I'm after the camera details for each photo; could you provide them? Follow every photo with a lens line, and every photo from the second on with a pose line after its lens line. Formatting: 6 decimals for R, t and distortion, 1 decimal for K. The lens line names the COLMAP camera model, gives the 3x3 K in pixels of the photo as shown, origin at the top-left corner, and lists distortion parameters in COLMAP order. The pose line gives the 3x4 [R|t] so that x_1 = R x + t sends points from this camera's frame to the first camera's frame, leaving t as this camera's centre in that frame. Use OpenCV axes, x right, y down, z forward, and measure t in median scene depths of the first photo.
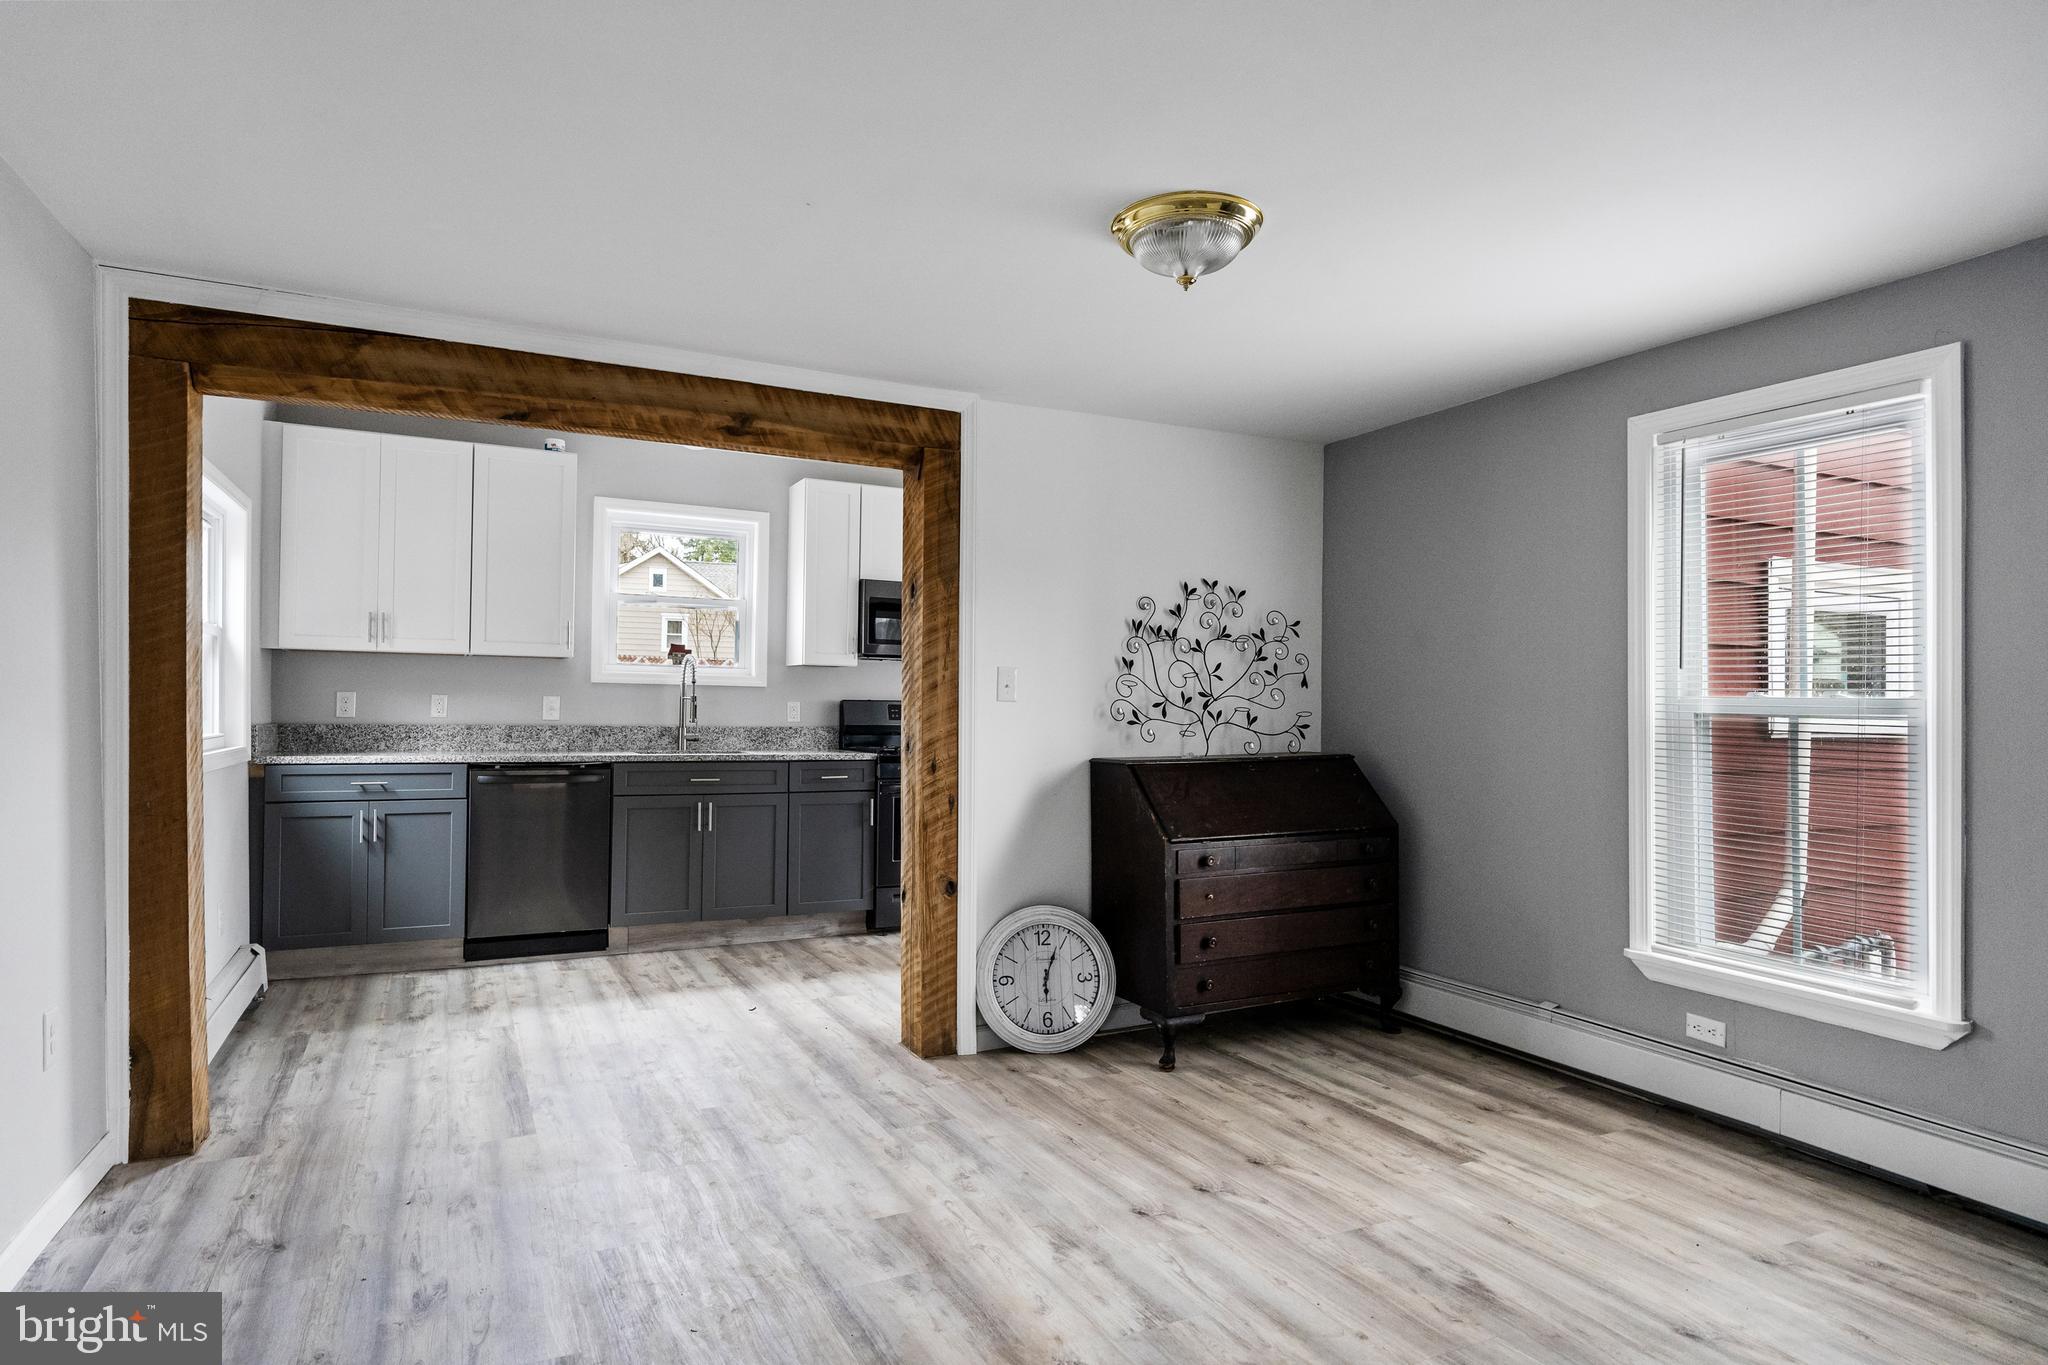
lens RADIAL K [[1113.6, 0, 1015.0], [0, 1113.6, 697.9], [0, 0, 1]] dist [-0.016283, 0.002484]
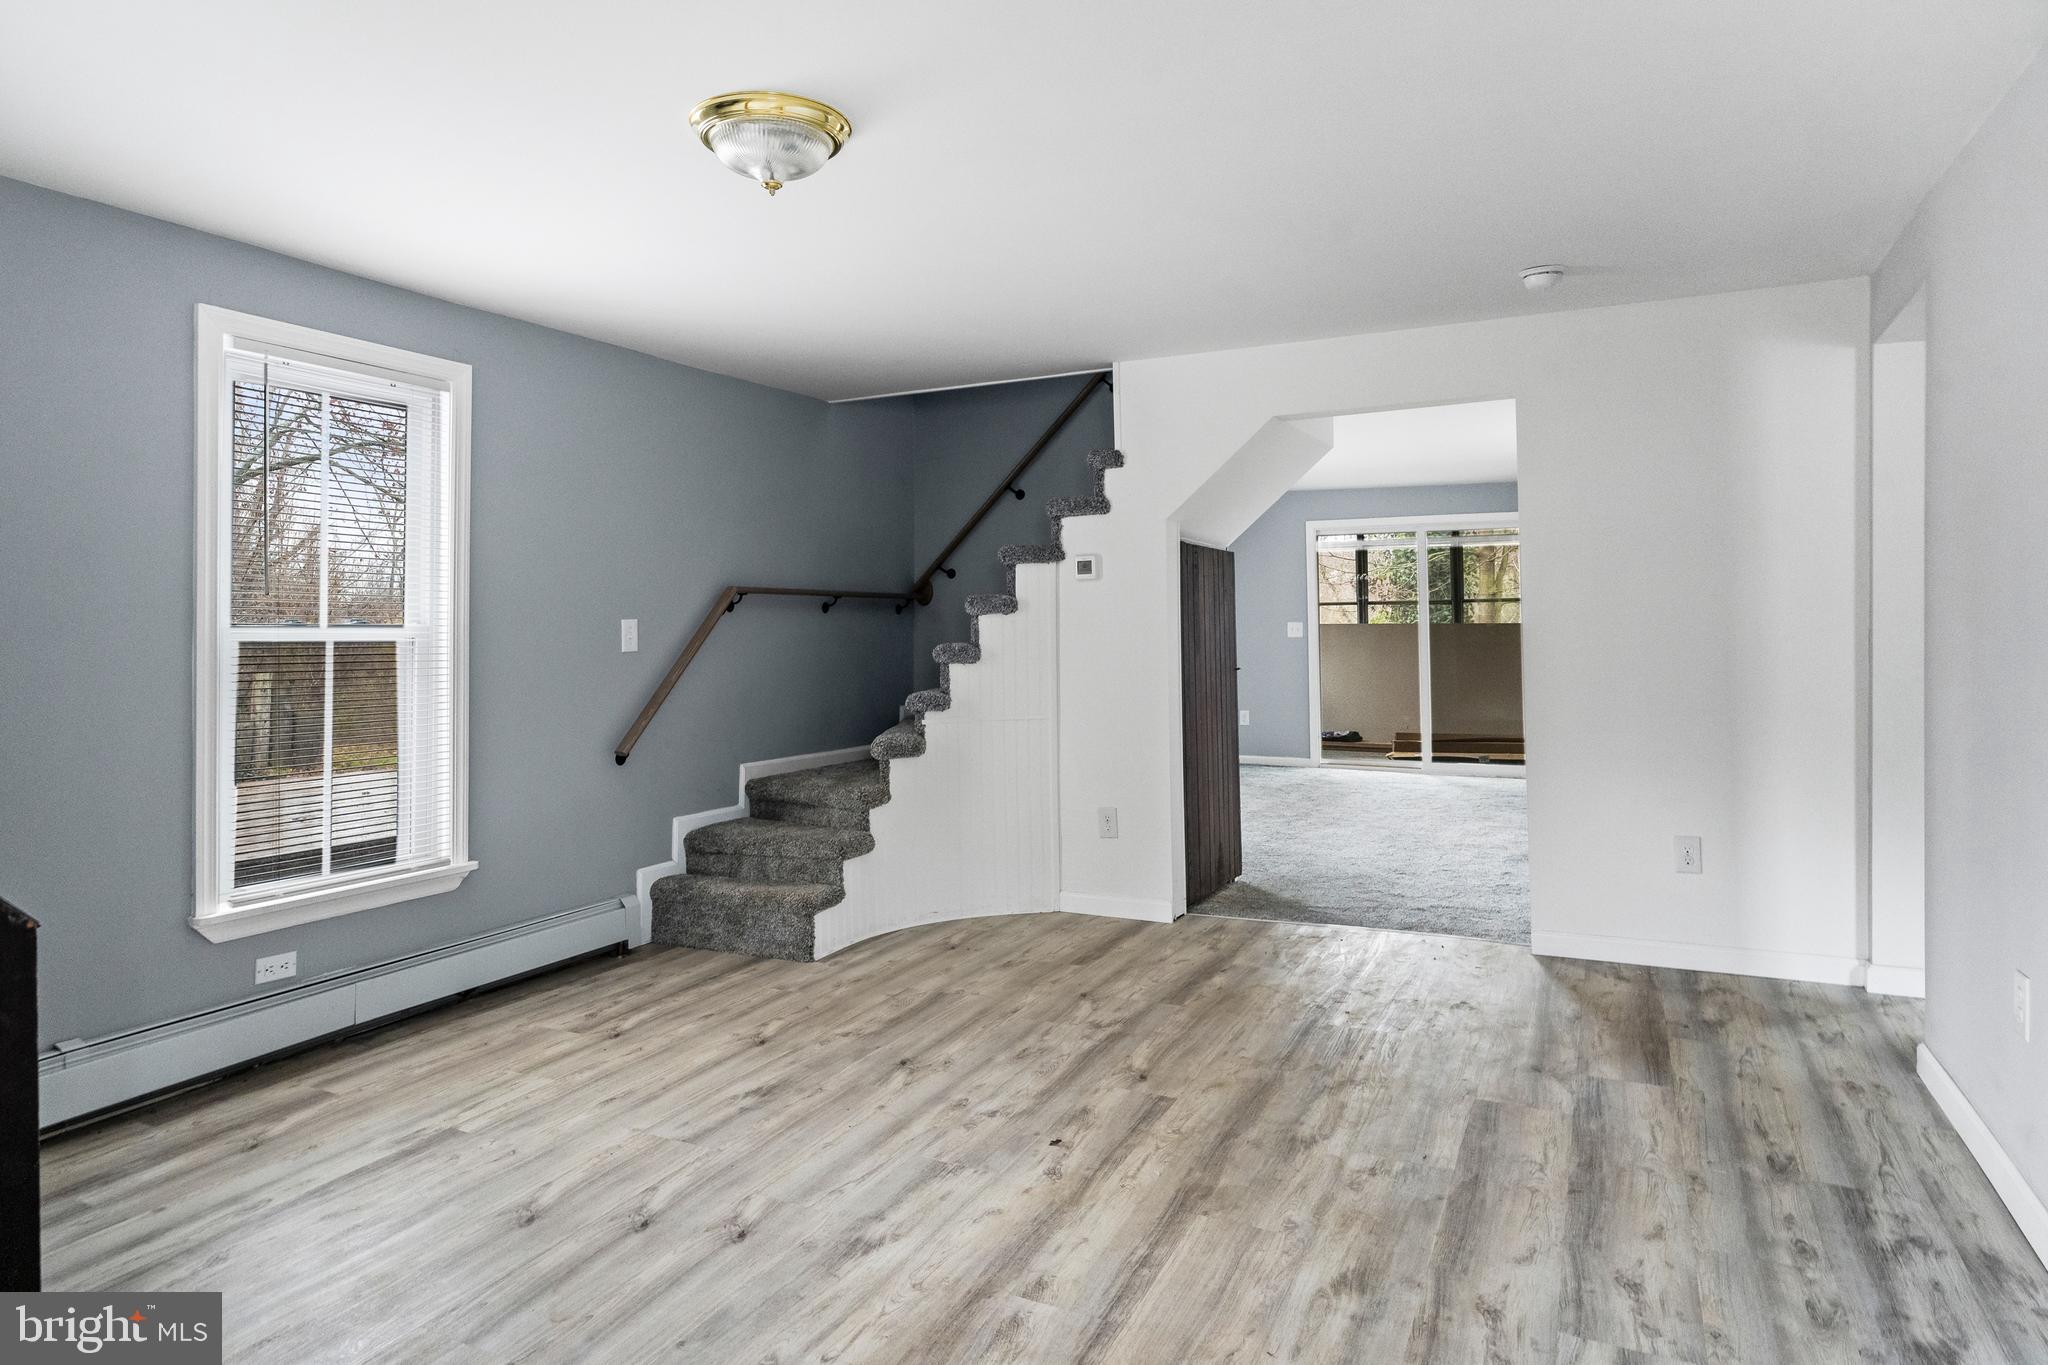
lens RADIAL K [[1113.6, 0, 1037.1], [0, 1113.6, 612.7], [0, 0, 1]] dist [-0.016283, 0.002484]
pose [[-0.587584, 0.003791, 0.809155, -0.685309], [0.002006, 0.999993, -0.003229, -0.008340], [-0.809161, -0.000274, -0.587587, 1.276609]]
